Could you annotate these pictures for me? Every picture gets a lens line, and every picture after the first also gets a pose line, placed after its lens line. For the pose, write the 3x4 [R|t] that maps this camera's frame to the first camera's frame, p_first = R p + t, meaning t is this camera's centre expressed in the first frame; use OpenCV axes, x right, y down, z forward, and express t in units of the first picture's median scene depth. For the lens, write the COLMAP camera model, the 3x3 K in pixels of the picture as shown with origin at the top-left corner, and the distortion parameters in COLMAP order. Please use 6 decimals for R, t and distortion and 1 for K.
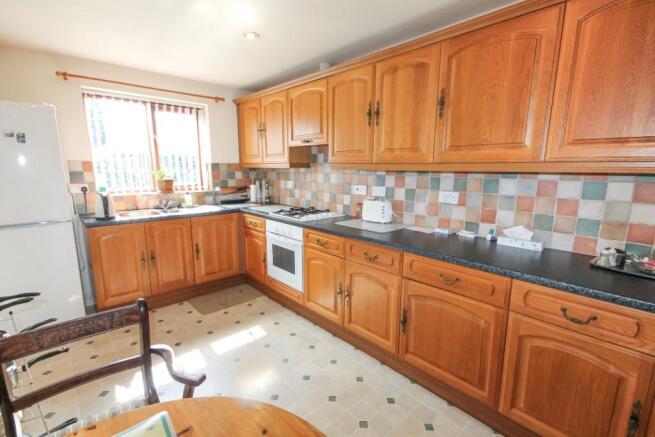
lens RADIAL K [[302.2, 0, 331.8], [0, 302.2, 219.2], [0, 0, 1]] dist [0.005823, 0.000291]
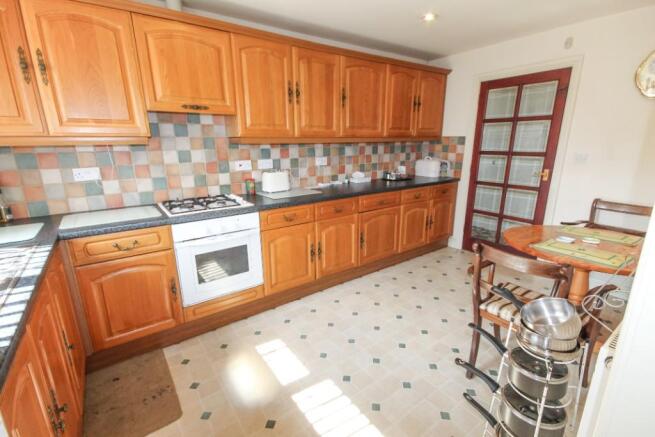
lens RADIAL K [[302.2, 0, 328.8], [0, 302.2, 219.4], [0, 0, 1]] dist [0.005823, 0.000291]
pose [[0.121537, -0.262268, 0.957311, -0.862747], [0.176952, 0.954736, 0.239097, -0.117819], [-0.976687, 0.140339, 0.162444, 0.619324]]
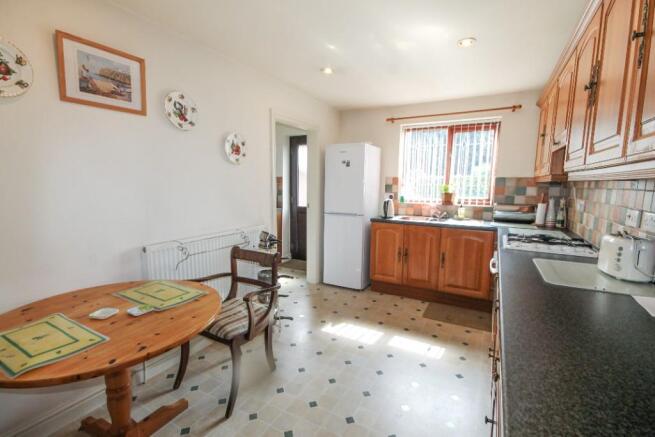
lens RADIAL K [[302.2, 0, 327.2], [0, 302.2, 217.7], [0, 0, 1]] dist [0.005823, 0.000291]
pose [[0.310122, 0.106749, -0.944685, 0.464654], [-0.172101, 0.983562, 0.054644, -0.030918], [0.934990, 0.145635, 0.323396, 0.296386]]
